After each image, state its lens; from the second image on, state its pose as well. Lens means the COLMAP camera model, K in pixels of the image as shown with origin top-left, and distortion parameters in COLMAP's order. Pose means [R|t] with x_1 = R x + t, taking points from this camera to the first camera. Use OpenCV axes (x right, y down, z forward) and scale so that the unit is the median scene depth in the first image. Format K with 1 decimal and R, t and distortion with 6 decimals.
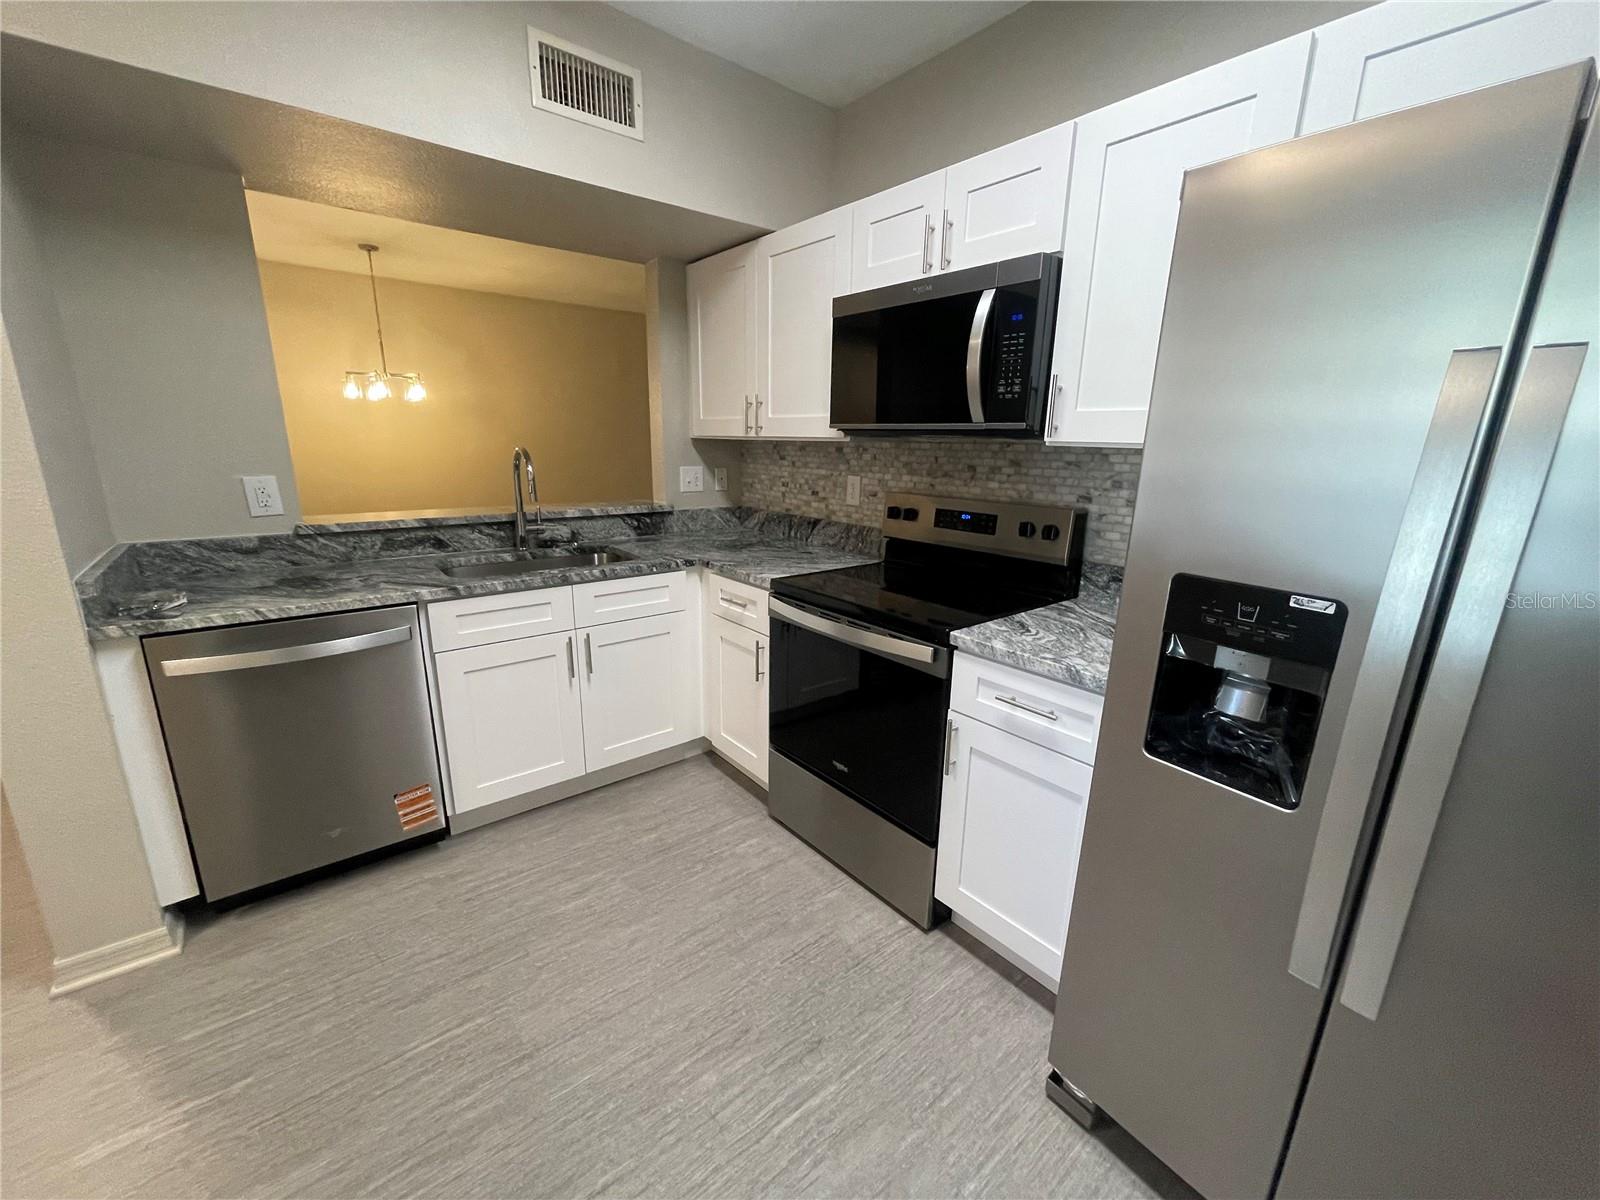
lens RADIAL K [[644.6, 0, 795.9], [0, 644.6, 603.2], [0, 0, 1]] dist [-0.000386, 0.000332]
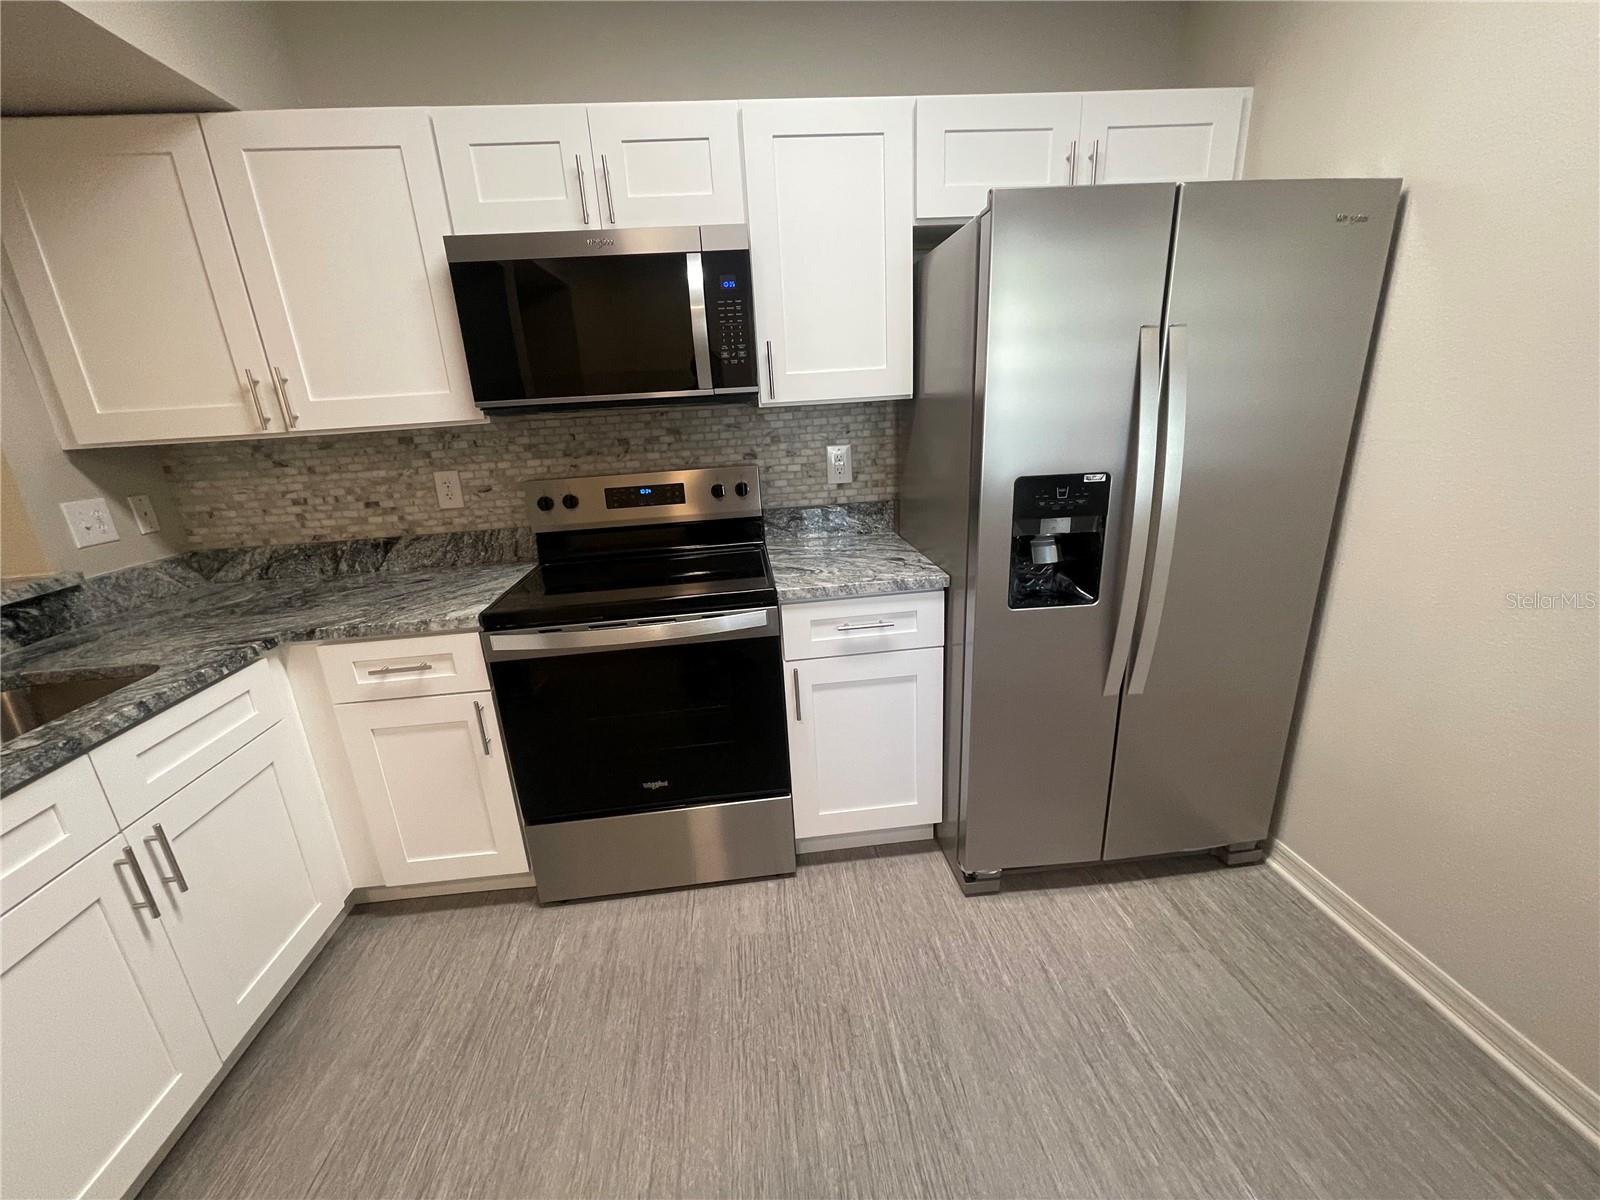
lens RADIAL K [[645.0, 0, 792.7], [0, 645.0, 602.8], [0, 0, 1]] dist [-0.002171, 0.000307]
pose [[0.545584, -0.292065, 0.785517, -0.405344], [0.272802, 0.948151, 0.163059, -0.069738], [-0.792412, 0.125328, 0.596972, 0.257796]]
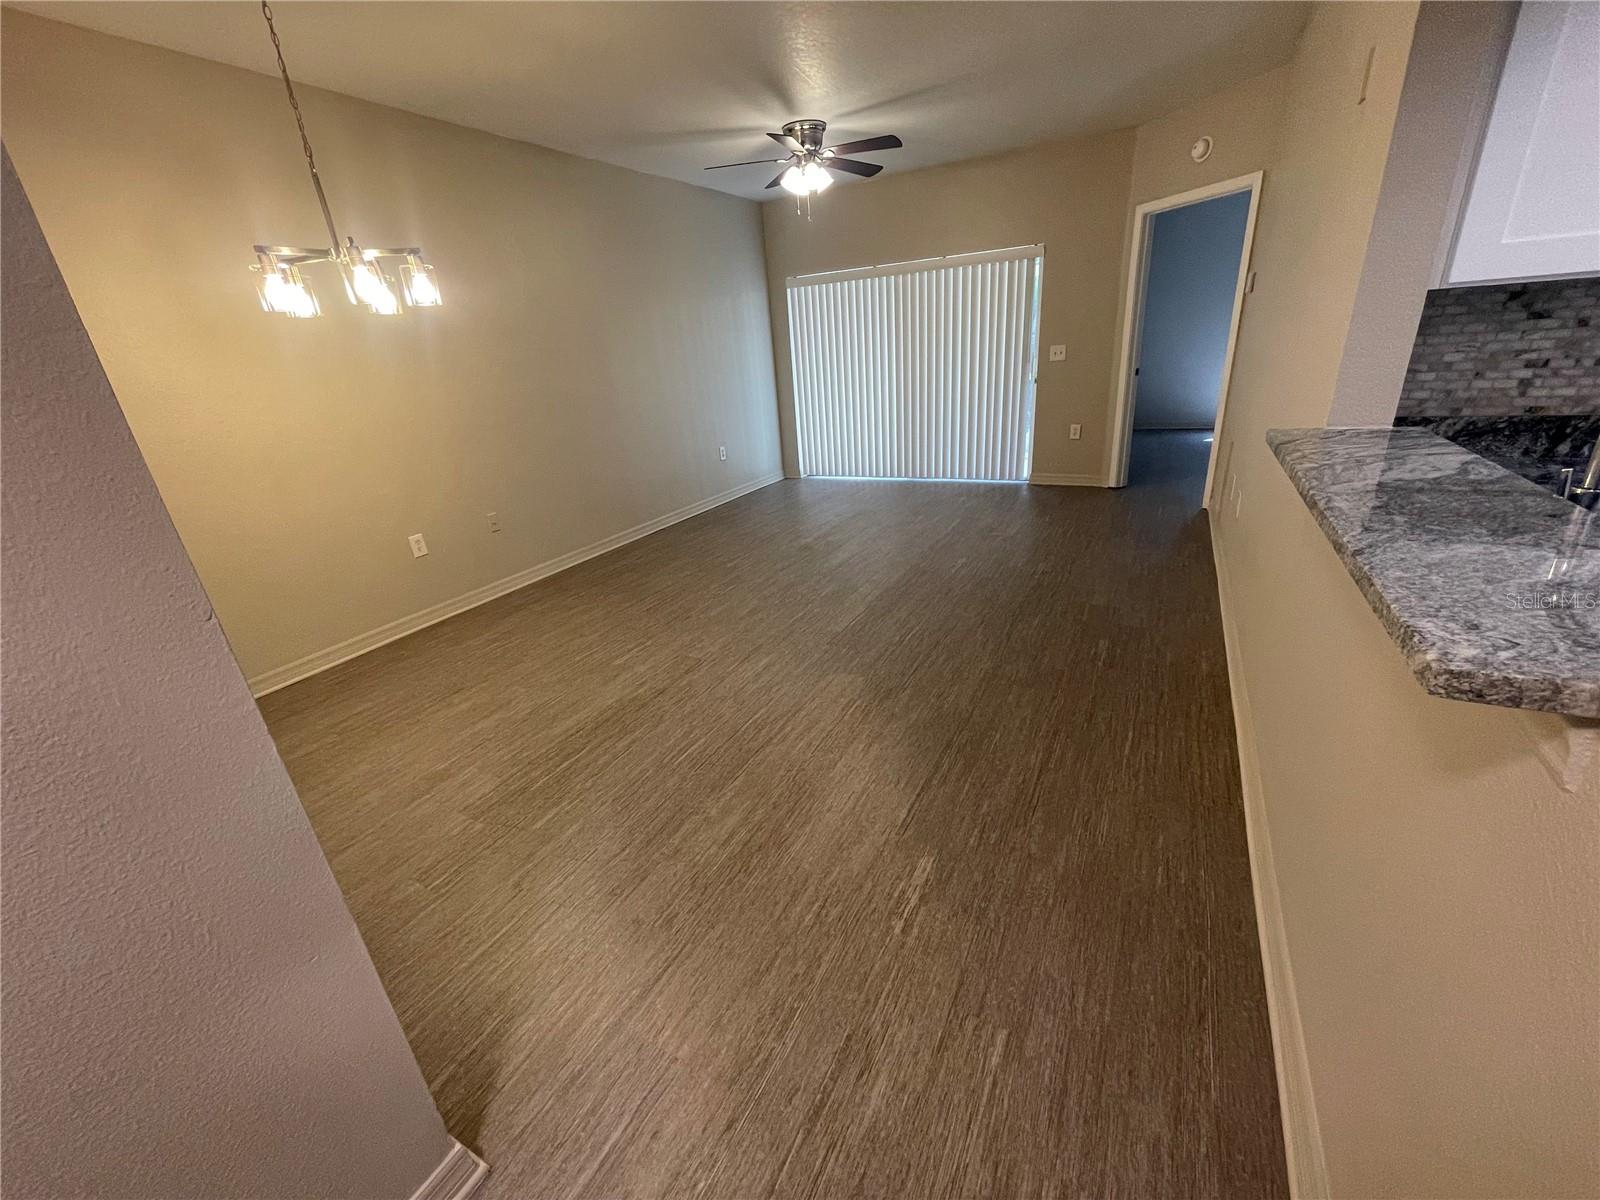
lens RADIAL K [[645.0, 0, 792.7], [0, 645.0, 602.8], [0, 0, 1]] dist [-0.002171, 0.000307]
pose [[0.918463, -0.225954, 0.324607, -1.146162], [0.186764, 0.971249, 0.147632, -0.251720], [-0.348632, -0.074970, 0.934256, 0.926963]]
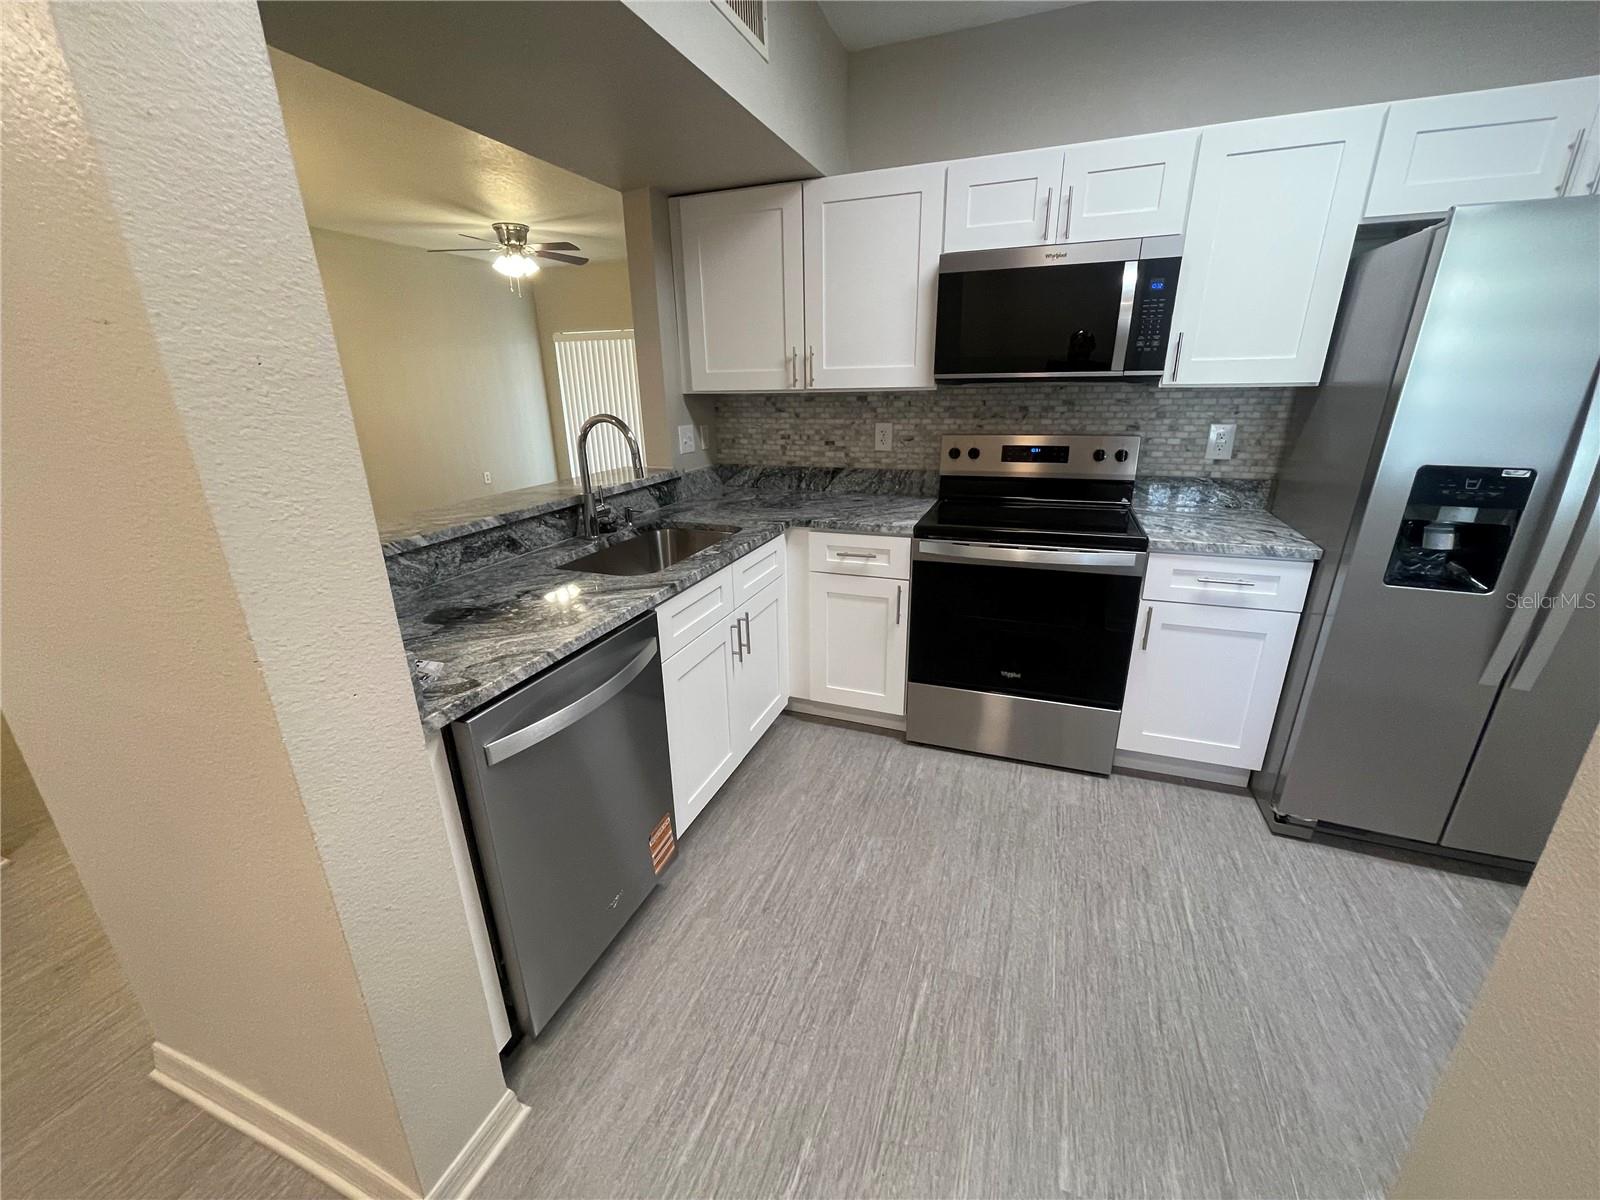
lens RADIAL K [[645.0, 0, 792.7], [0, 645.0, 602.8], [0, 0, 1]] dist [-0.002171, 0.000307]
pose [[0.863302, -0.196880, 0.464701, -0.705489], [0.158659, 0.979961, 0.120430, -0.069585], [-0.479099, -0.030238, 0.877240, 0.151355]]
